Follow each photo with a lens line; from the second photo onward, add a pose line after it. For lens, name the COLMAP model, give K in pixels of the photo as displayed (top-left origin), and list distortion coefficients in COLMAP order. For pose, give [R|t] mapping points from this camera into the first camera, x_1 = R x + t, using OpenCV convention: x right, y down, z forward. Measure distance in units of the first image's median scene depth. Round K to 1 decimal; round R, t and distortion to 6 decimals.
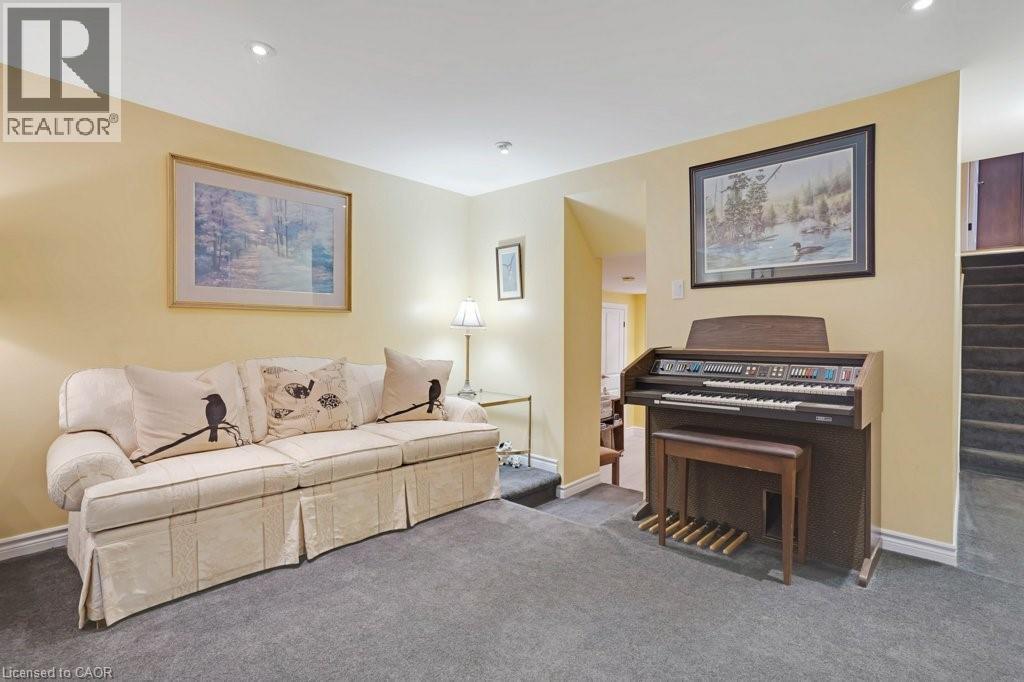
lens RADIAL K [[499.5, 0, 508.6], [0, 499.5, 339.4], [0, 0, 1]] dist [-0.067633, 0.038594]
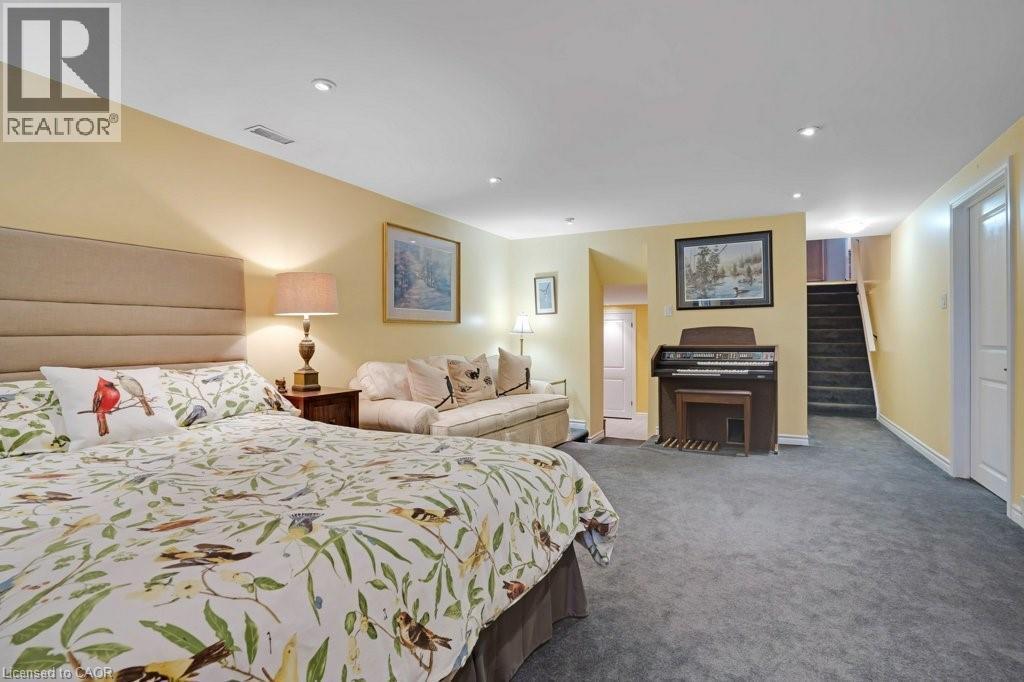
lens RADIAL K [[504.6, 0, 511.2], [0, 504.6, 338.1], [0, 0, 1]] dist [-0.090614, 0.000245]
pose [[0.969505, -0.009749, 0.244877, -0.684381], [0.012047, 0.999896, -0.007891, -0.000140], [-0.244774, 0.010600, 0.969522, -0.598013]]
